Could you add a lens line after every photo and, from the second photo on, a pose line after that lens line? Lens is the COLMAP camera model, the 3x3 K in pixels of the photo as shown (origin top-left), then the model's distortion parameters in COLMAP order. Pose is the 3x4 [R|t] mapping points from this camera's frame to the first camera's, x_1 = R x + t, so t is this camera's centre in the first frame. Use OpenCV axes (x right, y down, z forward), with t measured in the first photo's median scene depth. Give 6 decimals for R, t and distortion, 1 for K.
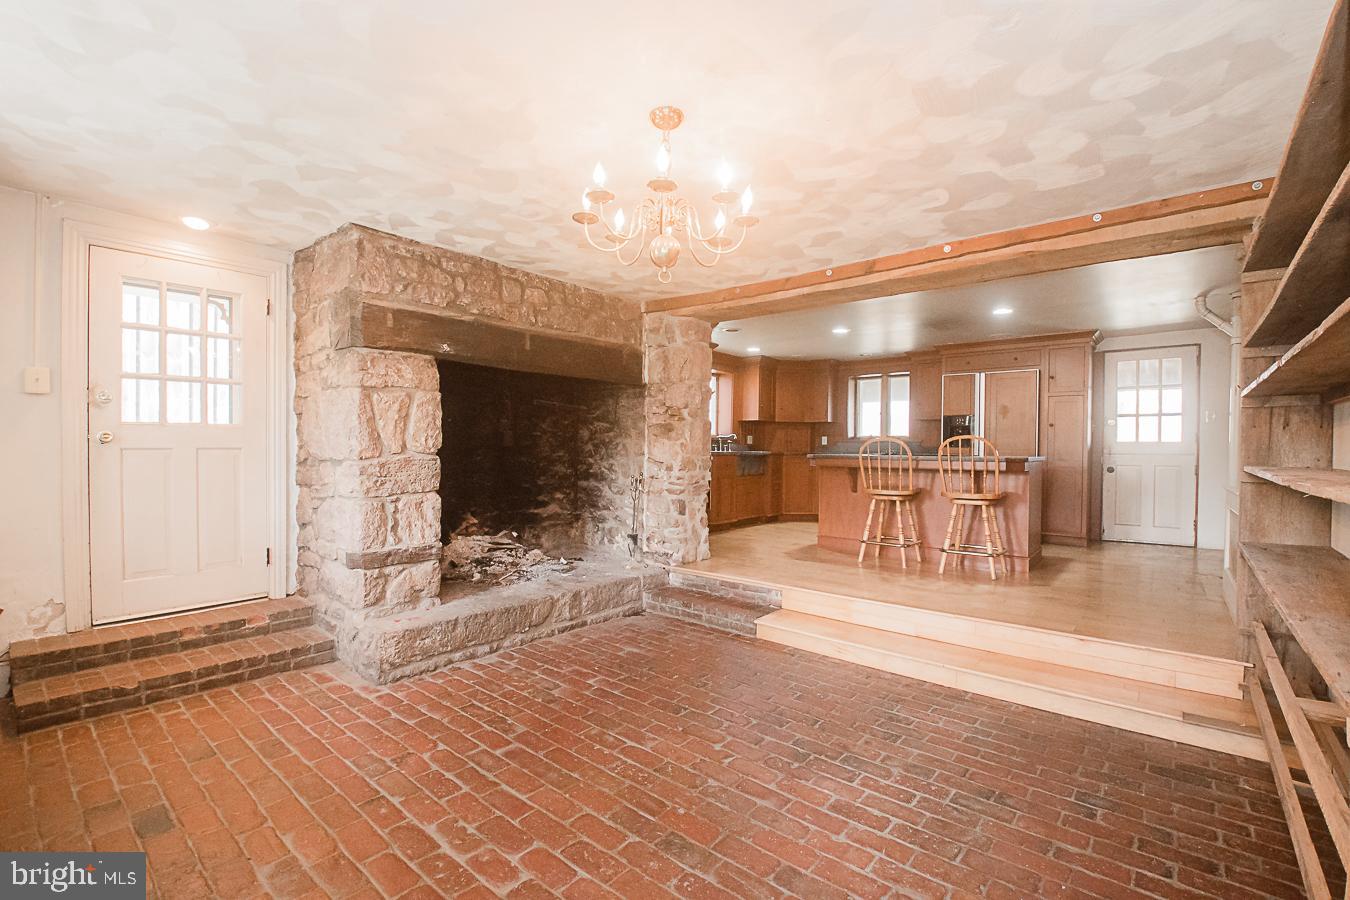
lens RADIAL K [[599.4, 0, 687.8], [0, 599.4, 453.9], [0, 0, 1]] dist [-0.001655, -0.009576]
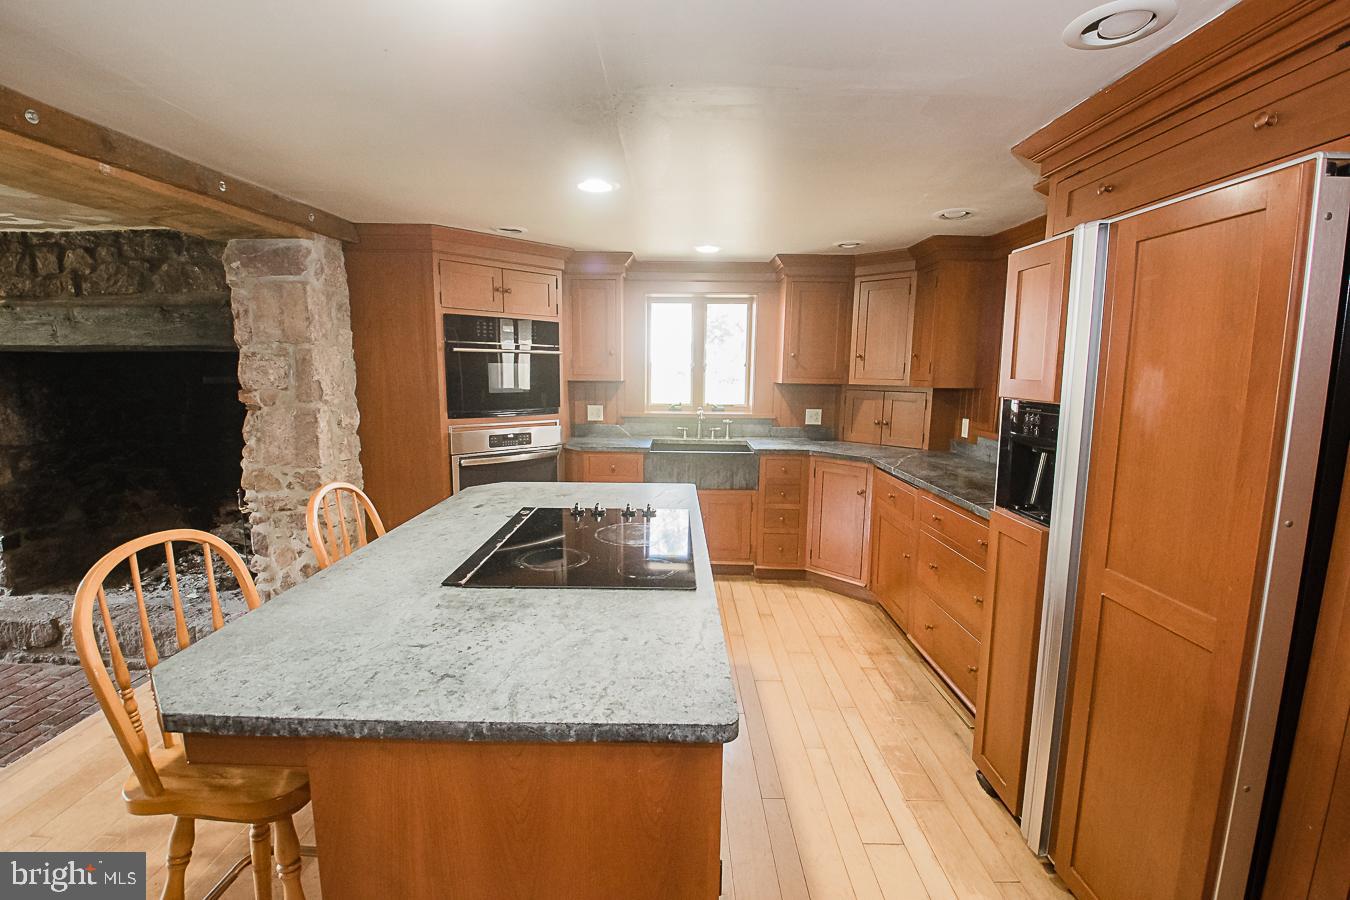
lens RADIAL K [[599.4, 0, 674.6], [0, 599.4, 456.7], [0, 0, 1]] dist [-0.001655, -0.009576]
pose [[0.615659, 0.113626, -0.779777, 0.597353], [-0.014590, 0.991024, 0.132889, -0.076773], [0.787877, -0.070437, 0.611791, 0.750147]]
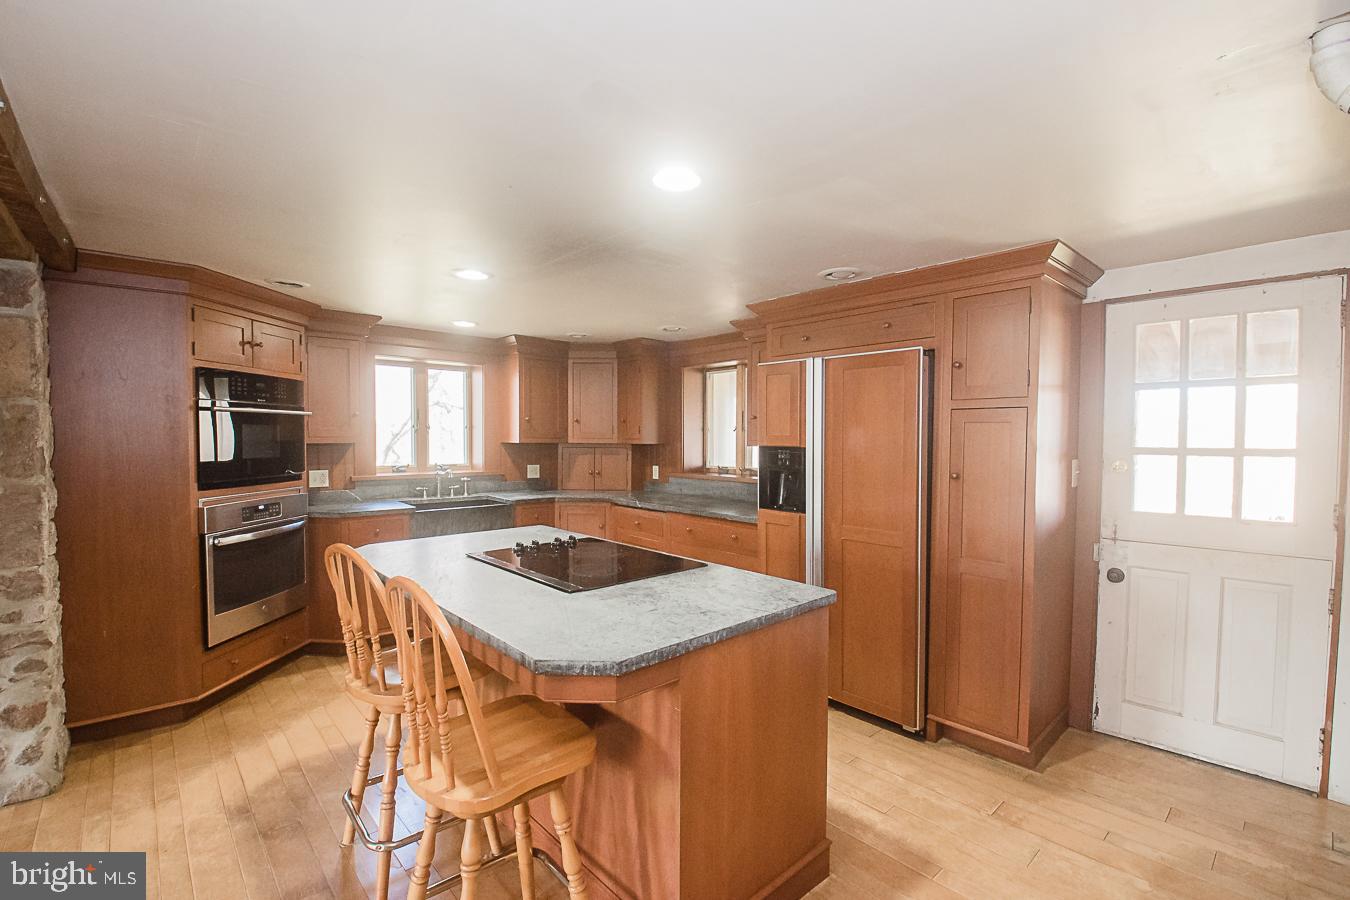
lens RADIAL K [[599.4, 0, 685.6], [0, 599.4, 454.1], [0, 0, 1]] dist [-0.001655, -0.009576]
pose [[0.988253, 0.001249, -0.152824, 0.472581], [0.001848, 0.999796, 0.020122, -0.071428], [0.152818, -0.020168, 0.988049, 0.533188]]
